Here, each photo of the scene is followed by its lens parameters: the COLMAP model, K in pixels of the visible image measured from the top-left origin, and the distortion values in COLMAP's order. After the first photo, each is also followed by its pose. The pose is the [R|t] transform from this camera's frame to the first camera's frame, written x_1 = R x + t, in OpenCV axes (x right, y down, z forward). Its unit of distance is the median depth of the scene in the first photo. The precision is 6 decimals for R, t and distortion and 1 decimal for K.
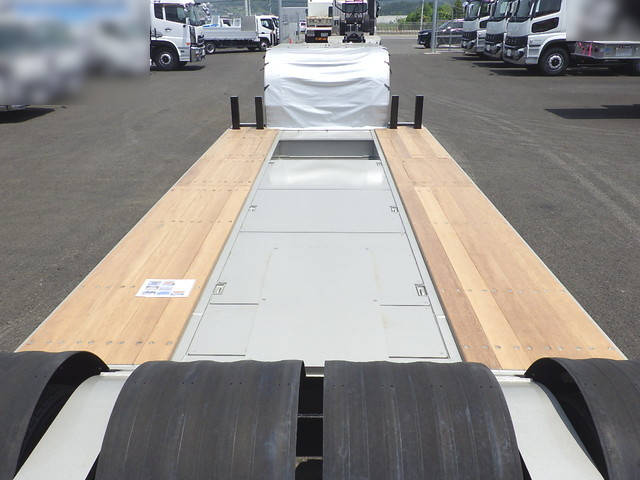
lens RADIAL K [[526.0, 0, 317.6], [0, 526.0, 238.5], [0, 0, 1]] dist [-0.000349, -0.004063]
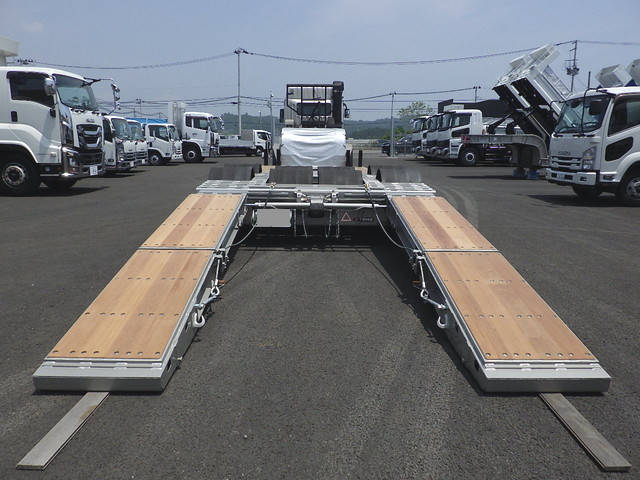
lens RADIAL K [[526.0, 0, 319.8], [0, 526.0, 239.8], [0, 0, 1]] dist [-0.000349, -0.004063]
pose [[0.999113, 0.003709, 0.041956, -0.014119], [0.005220, 0.977528, -0.210740, 0.163752], [-0.041795, 0.210772, 0.976641, -0.297978]]
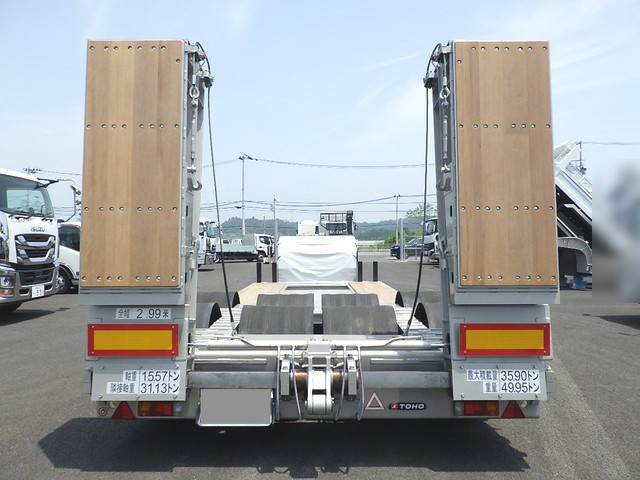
lens RADIAL K [[526.0, 0, 317.1], [0, 526.0, 239.3], [0, 0, 1]] dist [-0.000349, -0.004063]
pose [[0.999685, -0.002285, 0.024987, -0.007946], [0.011945, 0.919094, -0.393858, 0.104099], [-0.022065, 0.394032, 0.918832, -0.174003]]
